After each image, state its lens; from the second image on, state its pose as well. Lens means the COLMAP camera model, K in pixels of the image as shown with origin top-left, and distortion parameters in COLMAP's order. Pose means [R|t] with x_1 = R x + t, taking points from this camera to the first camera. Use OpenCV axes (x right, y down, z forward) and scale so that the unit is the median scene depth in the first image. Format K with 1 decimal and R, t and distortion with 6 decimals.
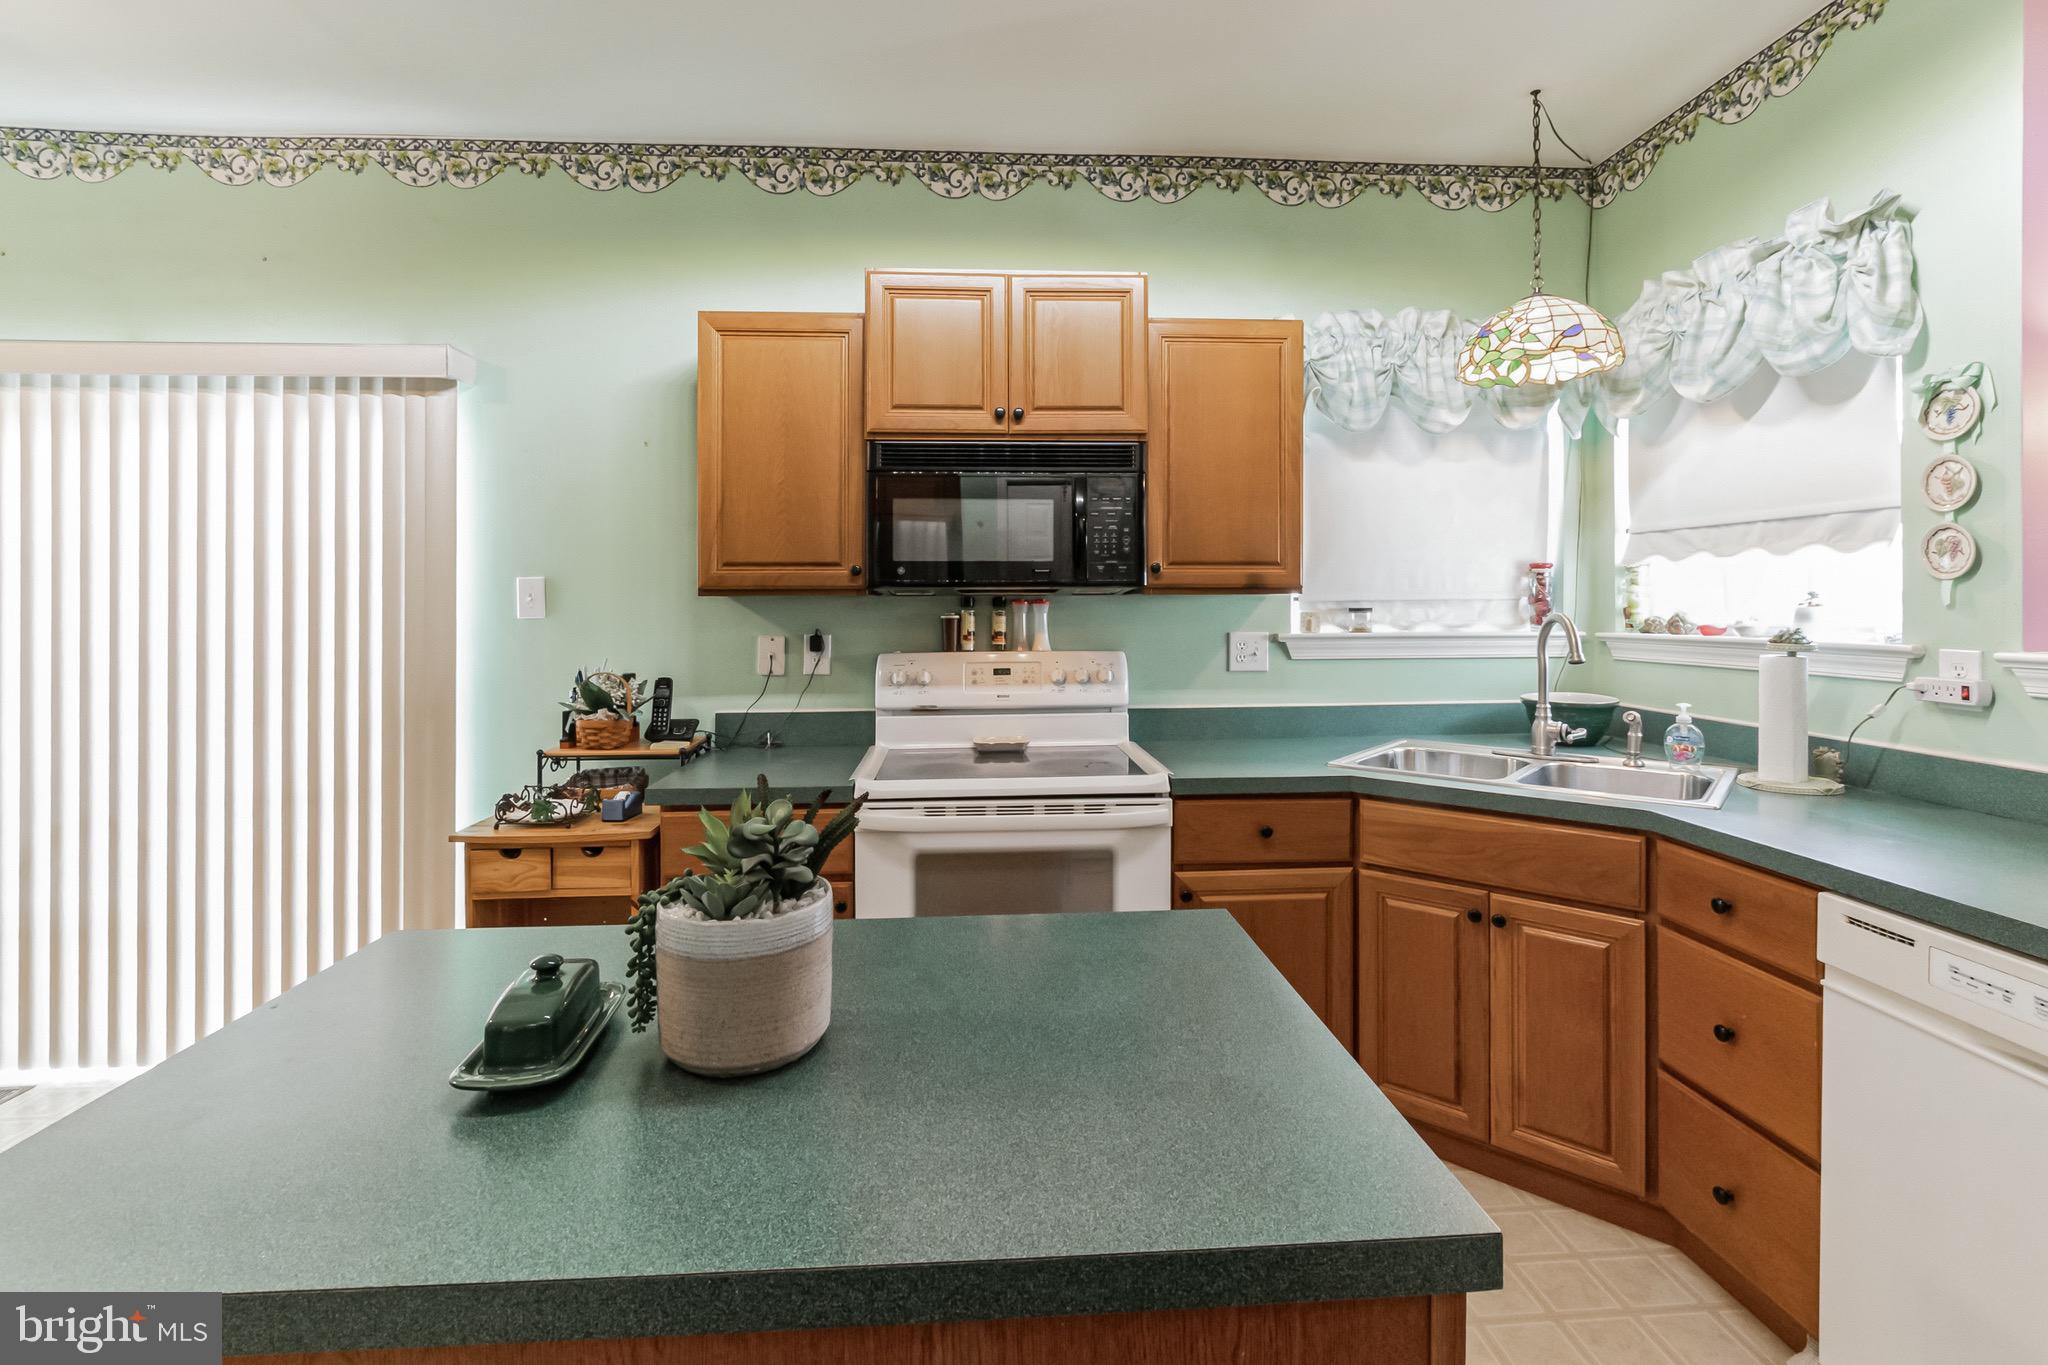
lens RADIAL K [[971.5, 0, 1047.0], [0, 971.5, 586.7], [0, 0, 1]] dist [-0.018542, 0.008777]
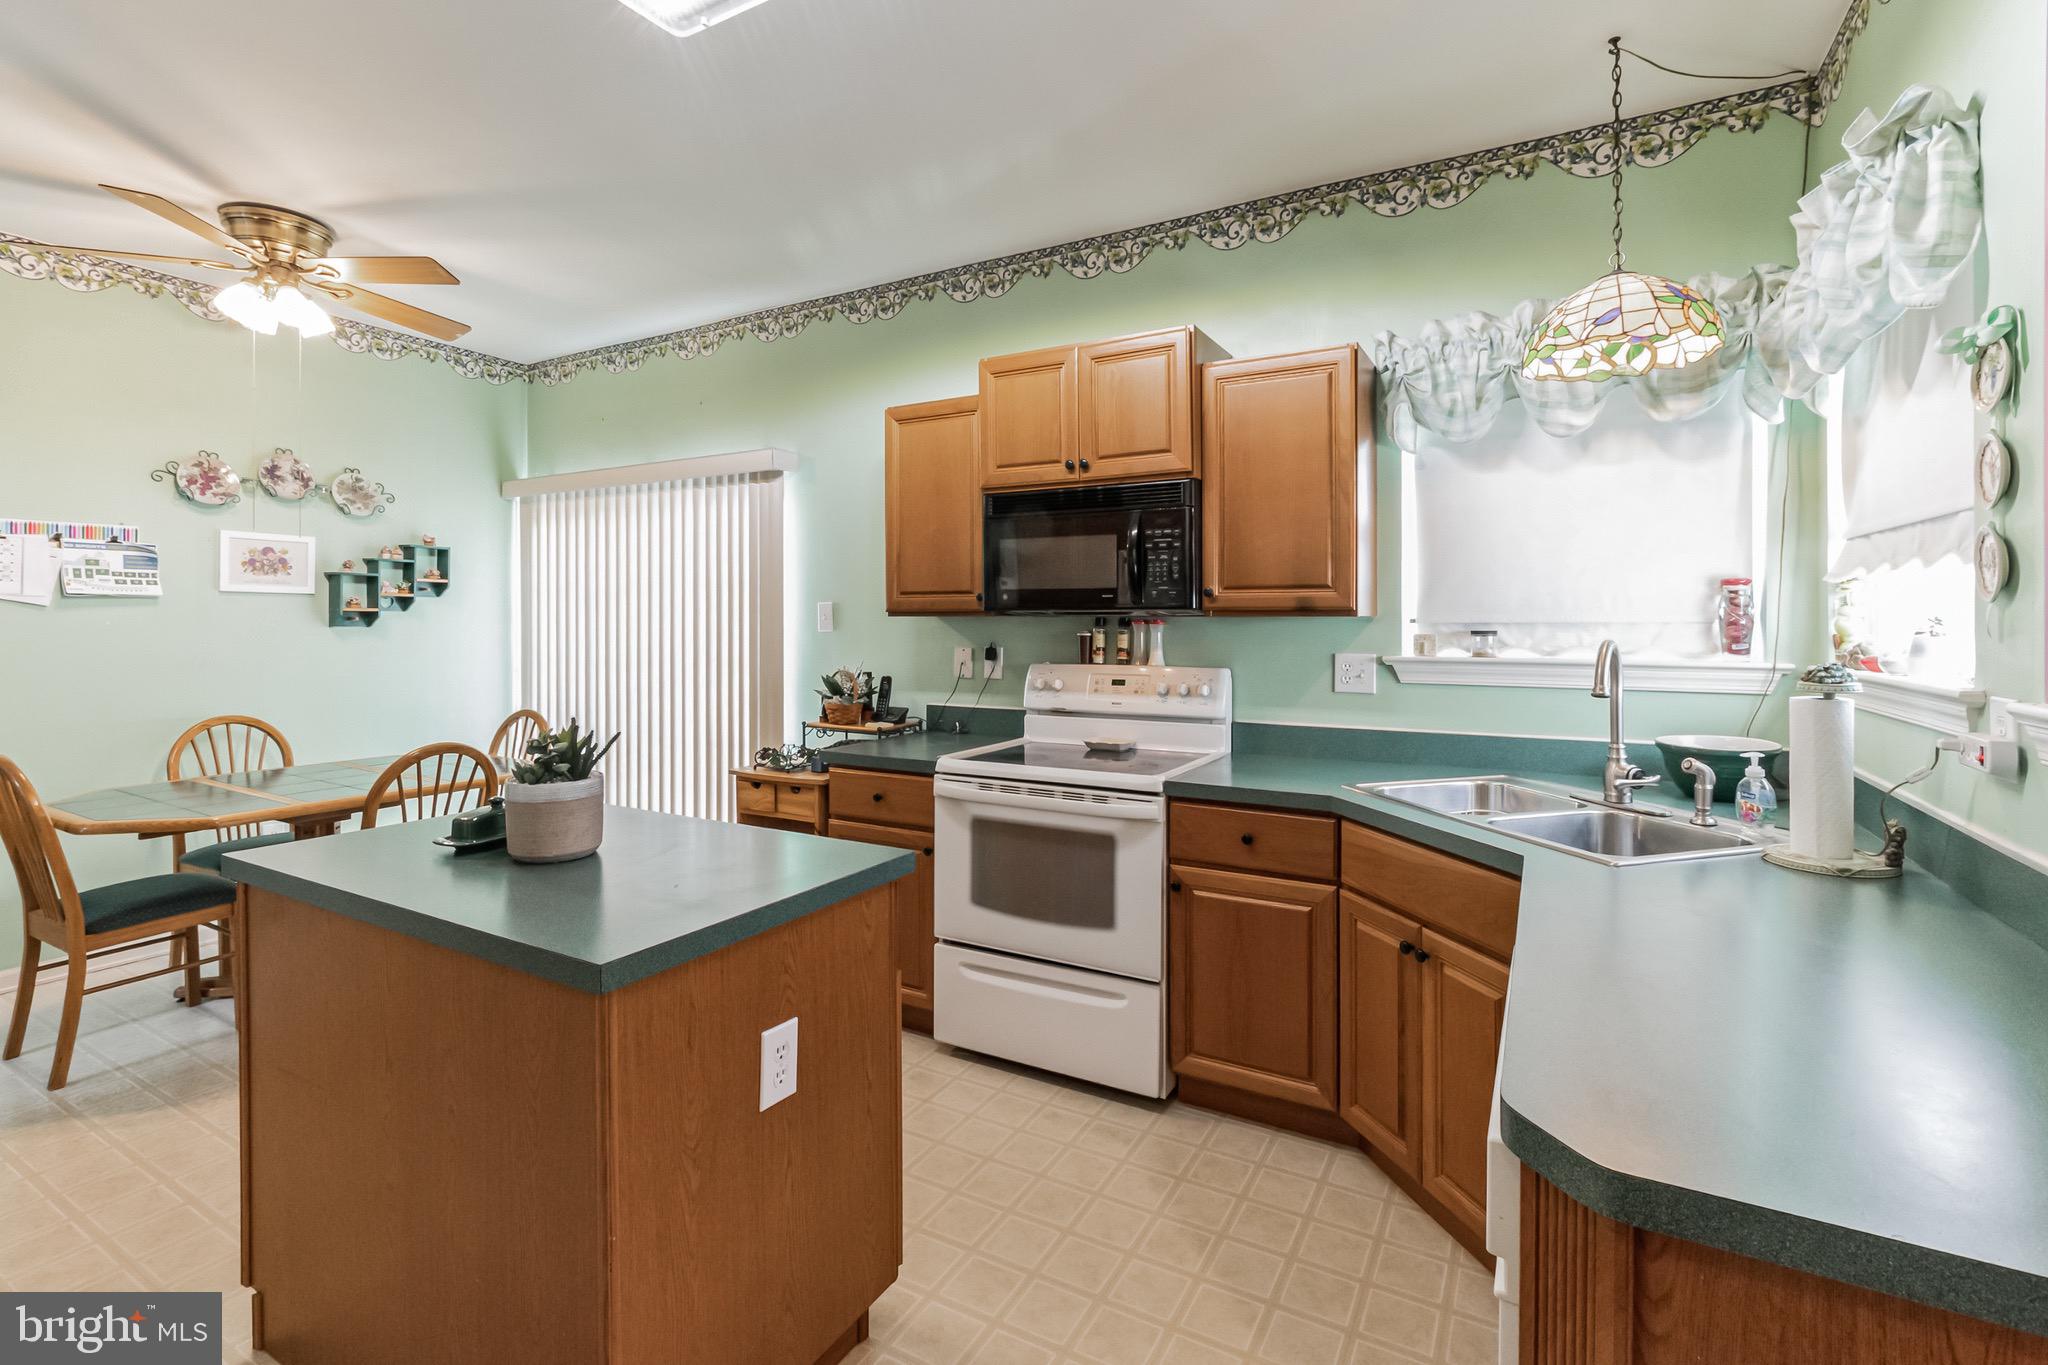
lens RADIAL K [[919.6, 0, 1051.5], [0, 919.6, 622.6], [0, 0, 1]] dist [-0.012268, 0.003610]
pose [[0.841153, 0.006655, -0.540756, 0.500047], [0.003389, 0.999840, 0.017578, -0.003359], [0.540786, -0.016618, 0.840996, 0.033225]]
